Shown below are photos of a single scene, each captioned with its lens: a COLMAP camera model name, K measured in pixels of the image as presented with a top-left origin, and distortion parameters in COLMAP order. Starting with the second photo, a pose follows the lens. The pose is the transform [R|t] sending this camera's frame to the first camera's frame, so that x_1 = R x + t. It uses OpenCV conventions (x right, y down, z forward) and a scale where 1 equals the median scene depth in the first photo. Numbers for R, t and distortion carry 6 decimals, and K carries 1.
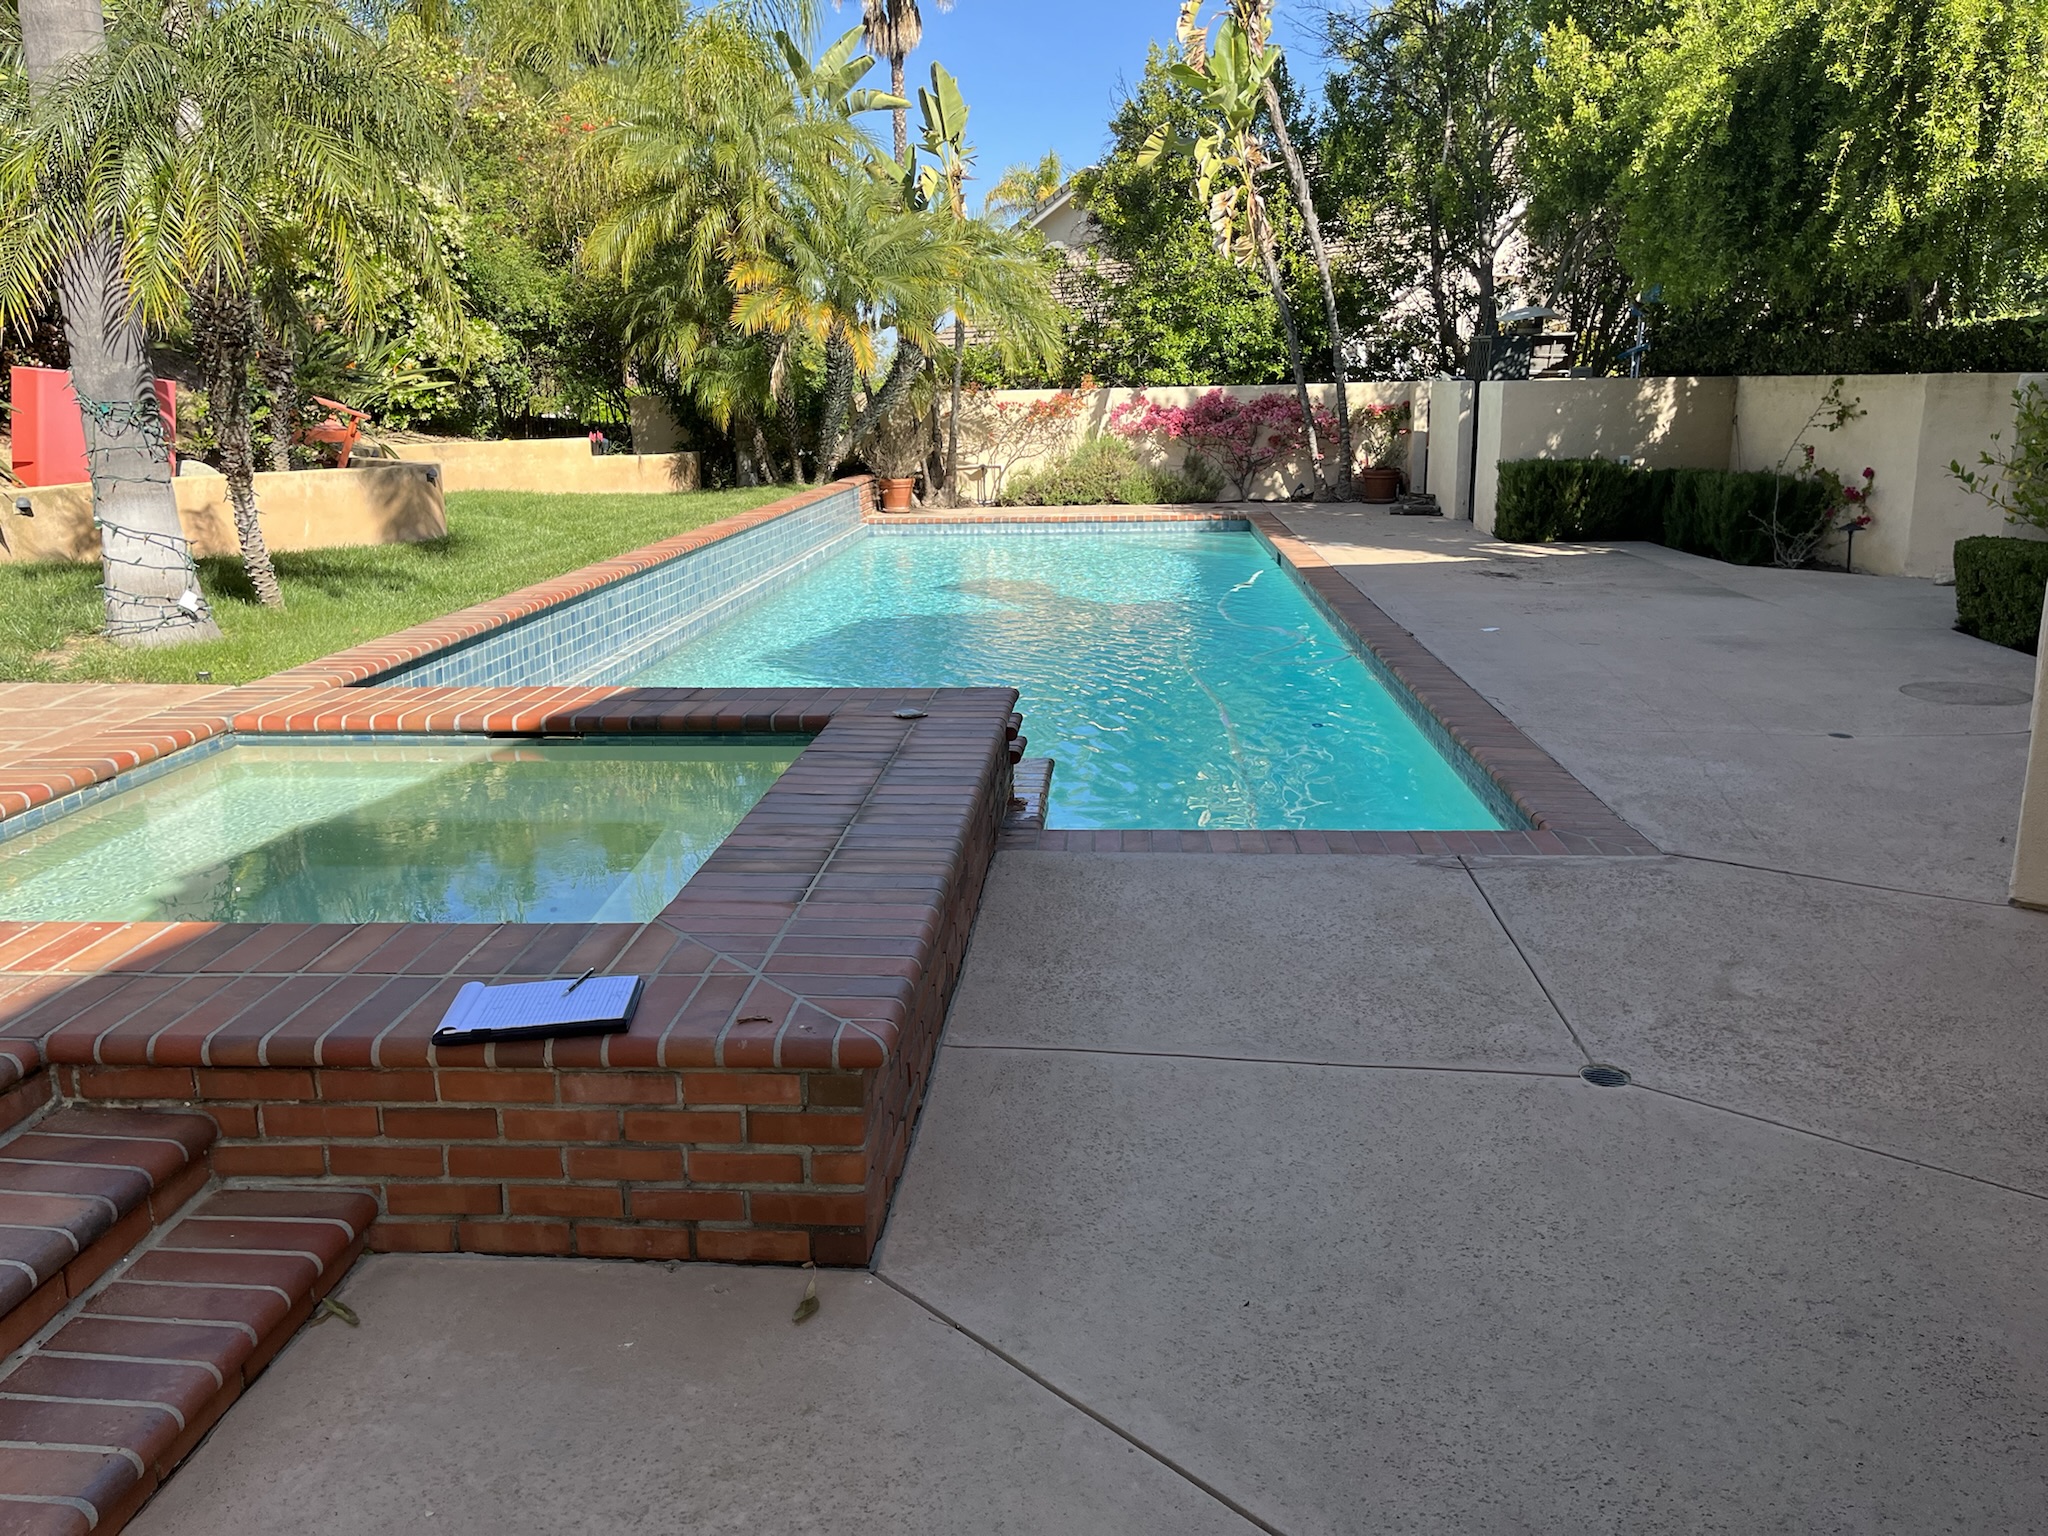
lens RADIAL K [[1527.4, 0, 1011.9], [0, 1527.4, 768.3], [0, 0, 1]] dist [0.067521, -0.084874]
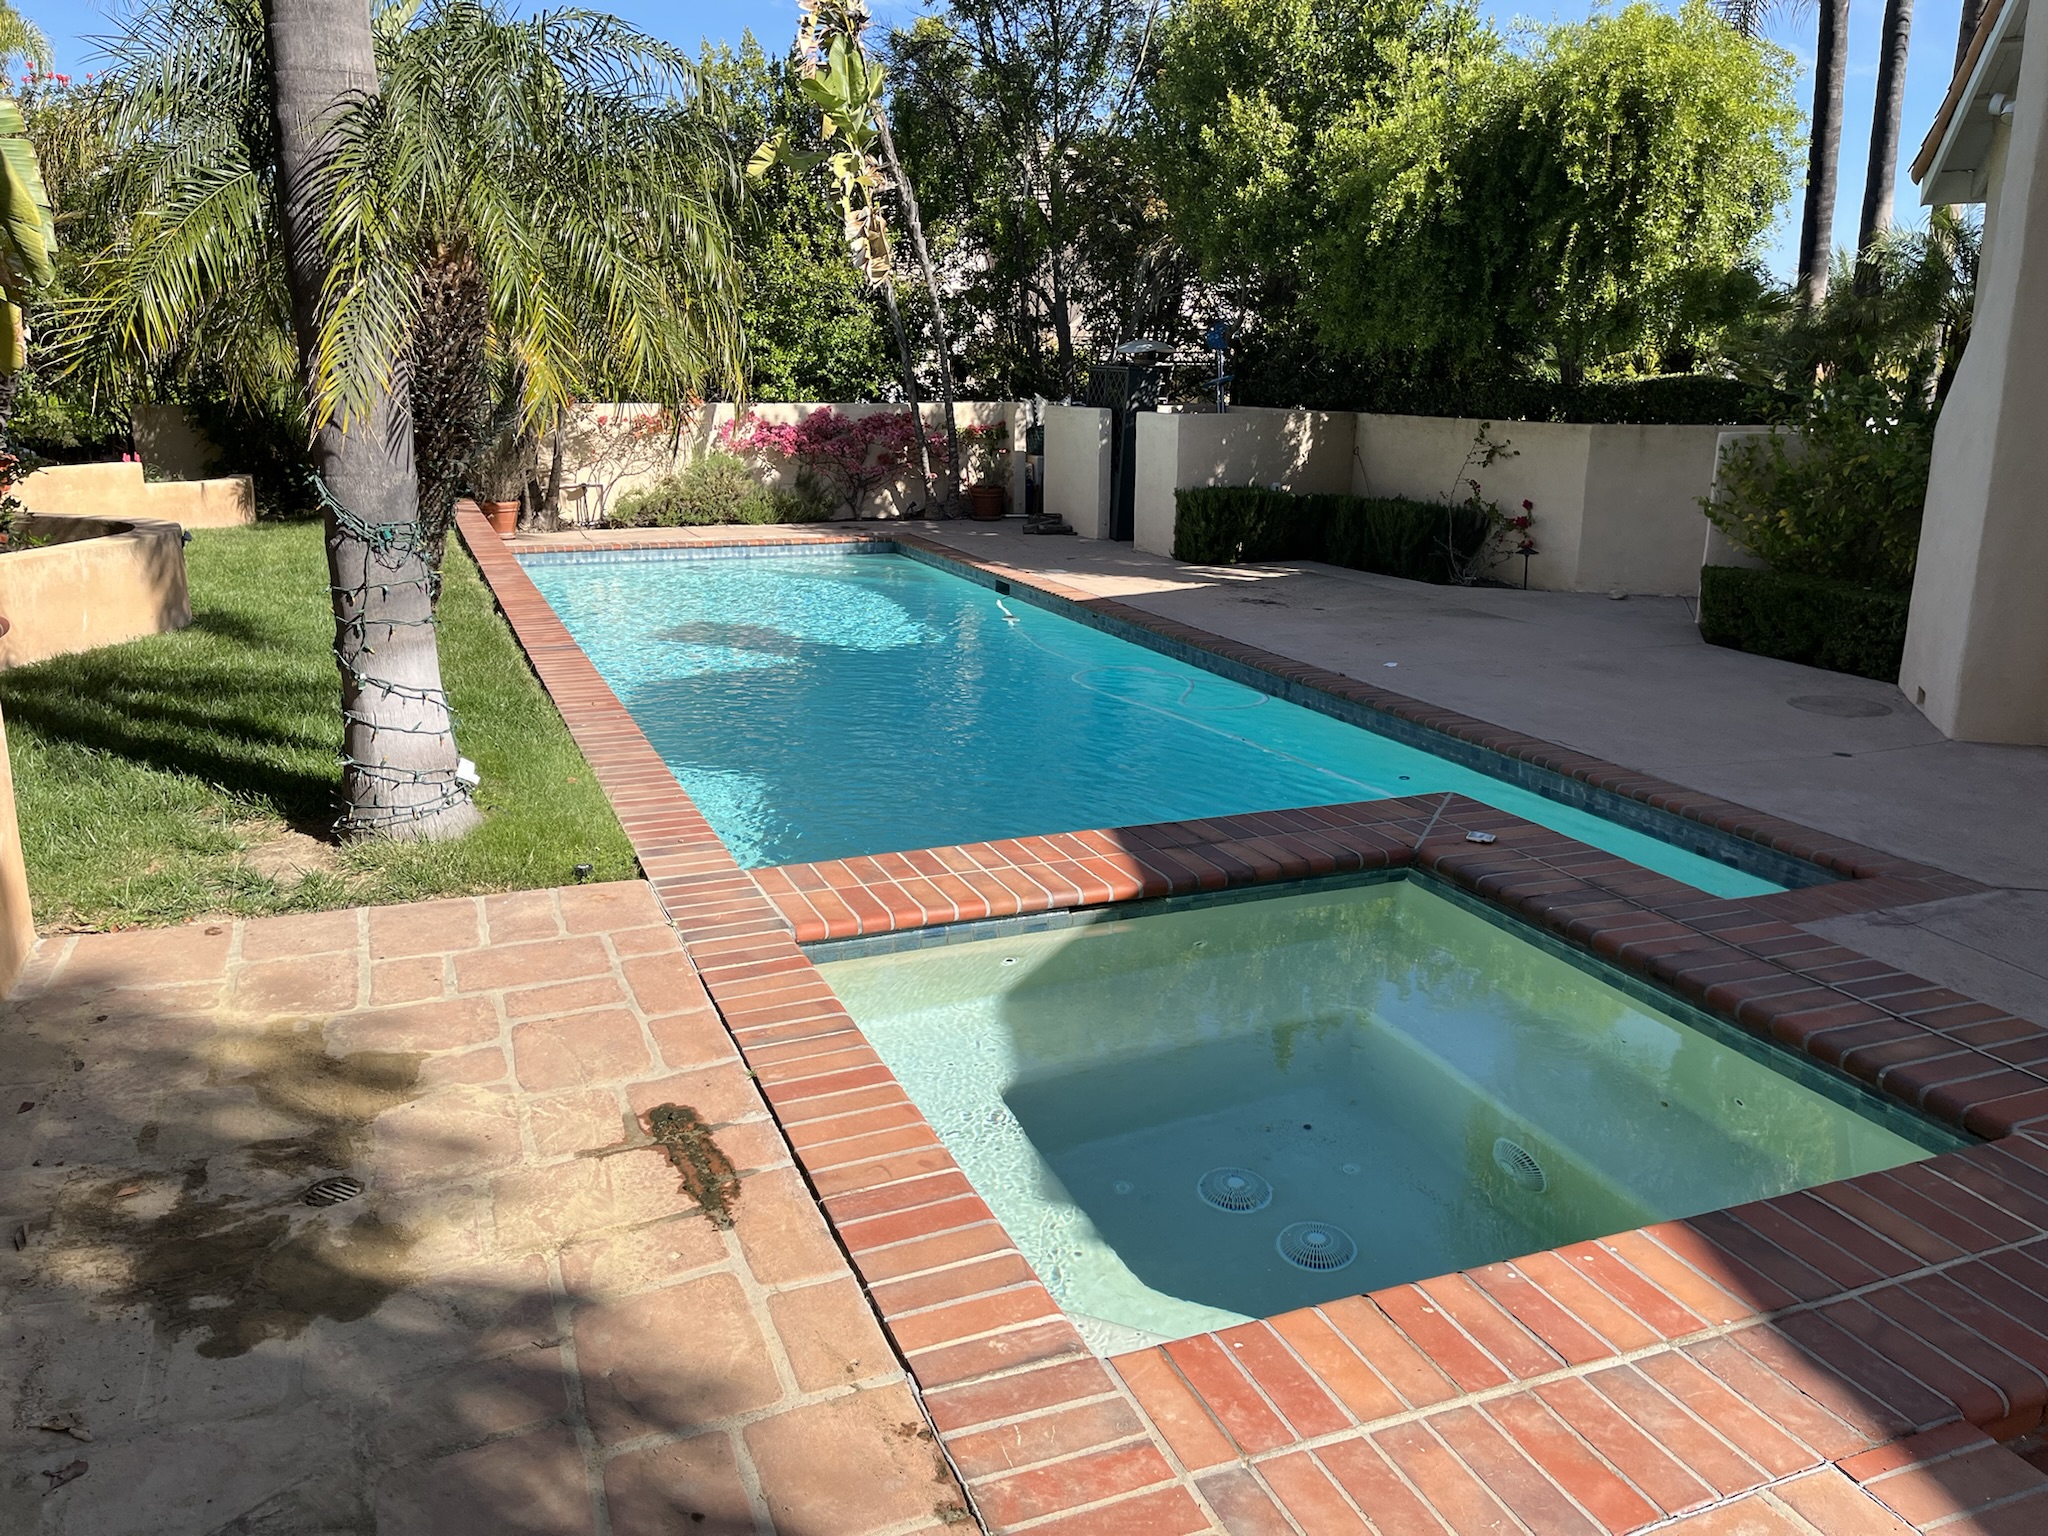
lens RADIAL K [[1527.4, 0, 1011.9], [0, 1527.4, 768.3], [0, 0, 1]] dist [0.067521, -0.084874]
pose [[0.905803, -0.087576, 0.414549, -0.189947], [0.083290, 0.996119, 0.028446, -0.033826], [-0.415432, 0.008761, 0.909582, 0.055577]]
